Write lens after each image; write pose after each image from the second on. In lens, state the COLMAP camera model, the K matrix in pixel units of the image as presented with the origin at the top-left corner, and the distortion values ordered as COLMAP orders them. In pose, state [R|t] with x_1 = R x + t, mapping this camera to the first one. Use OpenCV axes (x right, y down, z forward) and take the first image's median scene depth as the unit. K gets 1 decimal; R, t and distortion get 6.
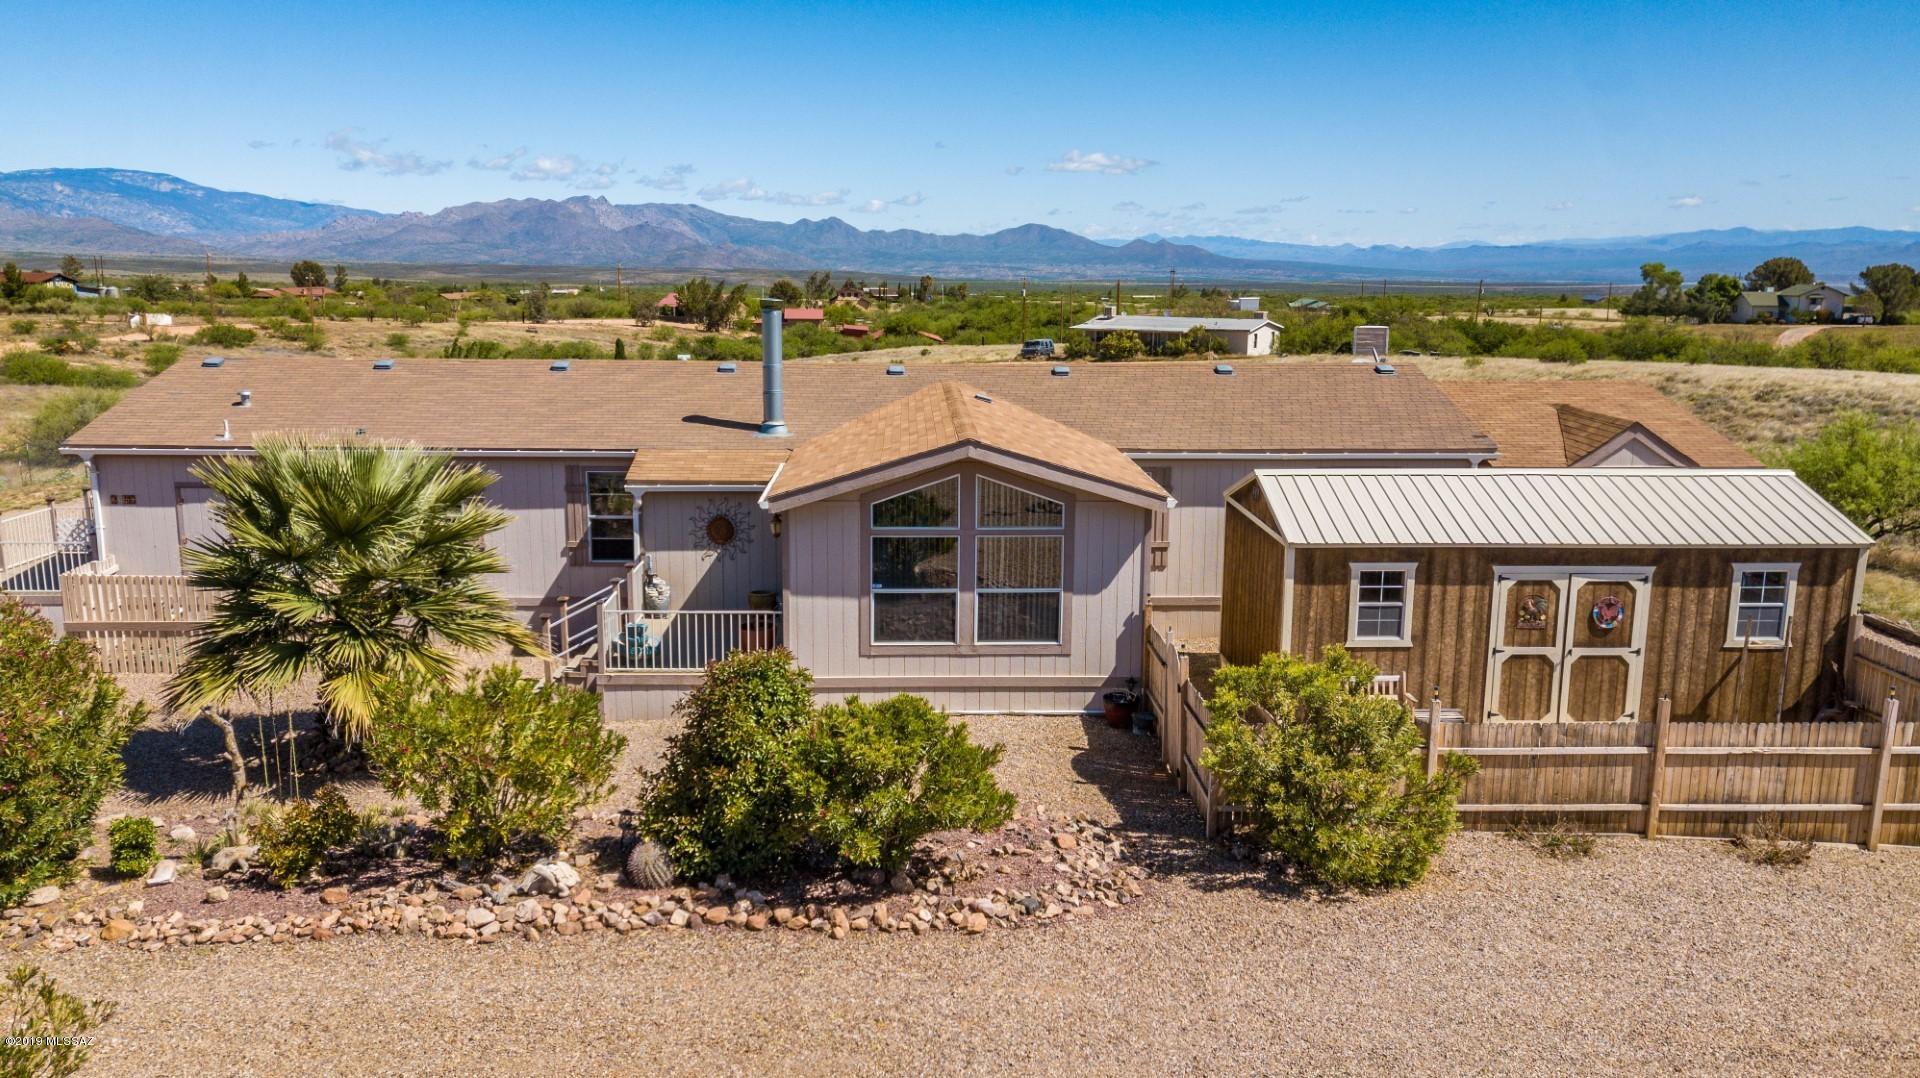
lens RADIAL K [[1458.1, 0, 965.3], [0, 1458.1, 536.9], [0, 0, 1]] dist [0.025563, -0.003243]
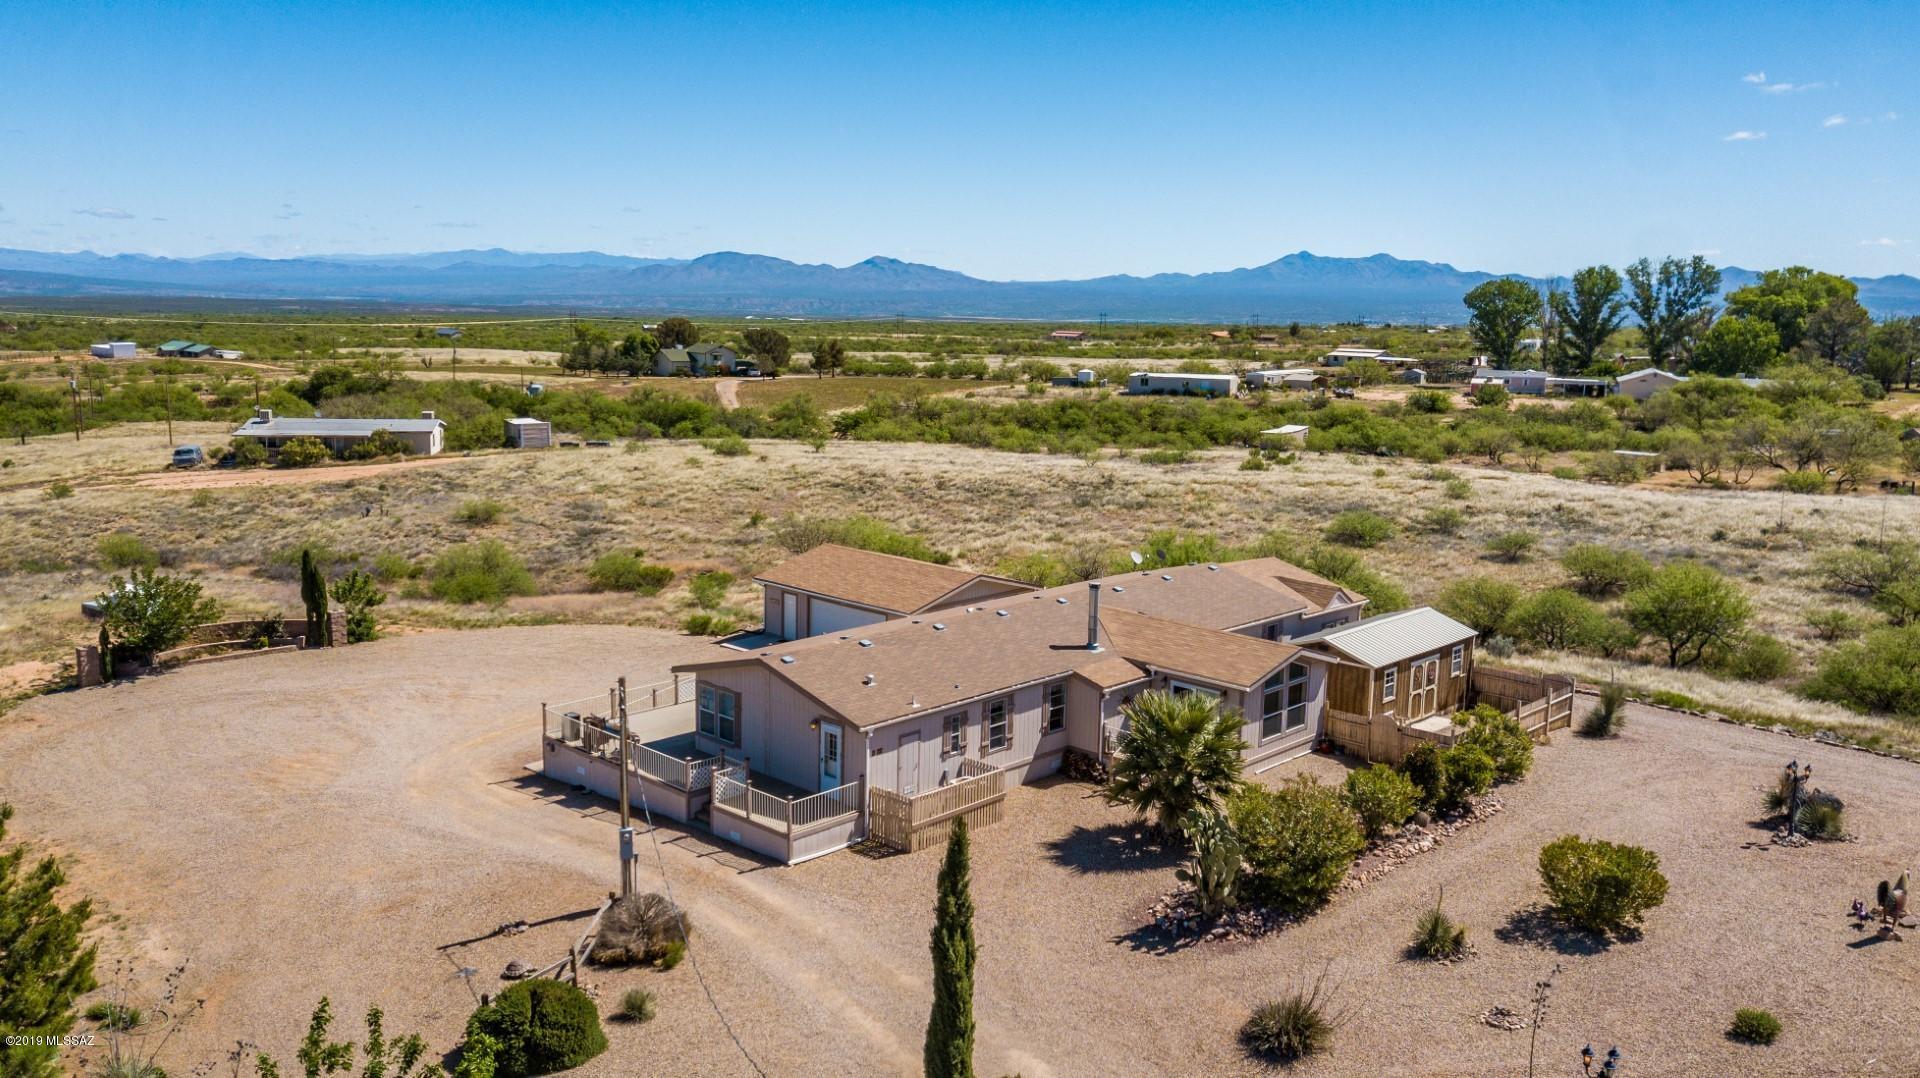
lens RADIAL K [[1458.1, 0, 963.8], [0, 1458.1, 542.0], [0, 0, 1]] dist [0.025563, -0.003243]
pose [[0.715350, -0.109449, 0.690142, -0.278119], [0.116187, 0.992539, 0.036974, -0.053511], [-0.689039, 0.053736, 0.722729, -0.051323]]
